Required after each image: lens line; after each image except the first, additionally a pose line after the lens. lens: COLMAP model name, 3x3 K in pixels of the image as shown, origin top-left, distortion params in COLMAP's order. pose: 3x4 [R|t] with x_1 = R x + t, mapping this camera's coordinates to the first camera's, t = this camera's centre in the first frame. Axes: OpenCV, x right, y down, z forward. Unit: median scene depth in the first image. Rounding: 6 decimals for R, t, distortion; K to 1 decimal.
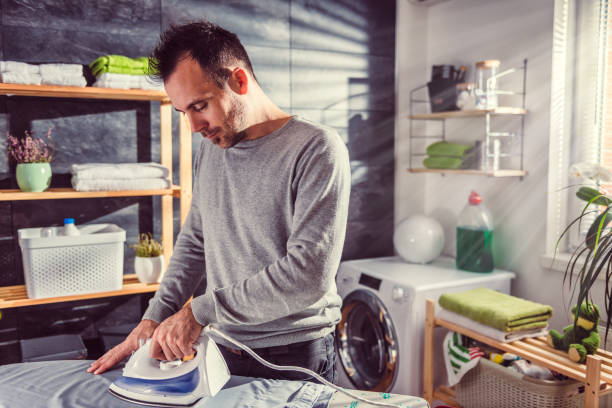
lens RADIAL K [[587.1, 0, 296.6], [0, 587.1, 202.9], [0, 0, 1]] dist [-0.000992, 0.004194]
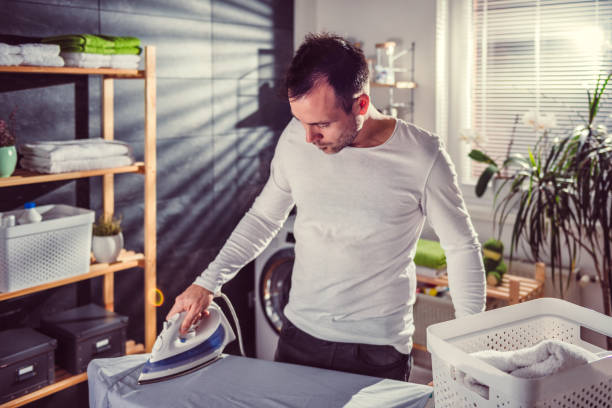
lens RADIAL K [[651.6, 0, 331.7], [0, 651.6, 111.5], [0, 0, 1]] dist [0.004162, 0.022157]
pose [[0.905329, -0.012179, 0.424537, -0.353689], [0.034338, 0.998415, -0.044583, -0.050670], [-0.423321, 0.054940, 0.904312, -0.146897]]
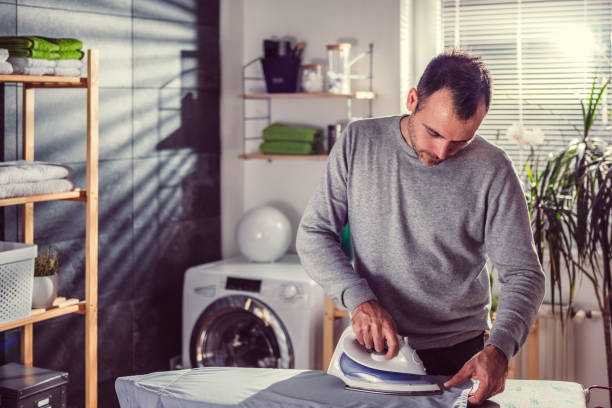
lens RADIAL K [[1015.0, 0, 305.7], [0, 1015.0, 94.2], [0, 0, 1]] dist [-0.007307, -0.048032]
pose [[0.829973, 0.004987, 0.557781, -0.698256], [0.049267, 0.995397, -0.082208, -0.024110], [-0.555623, 0.095711, 0.825907, -0.374732]]
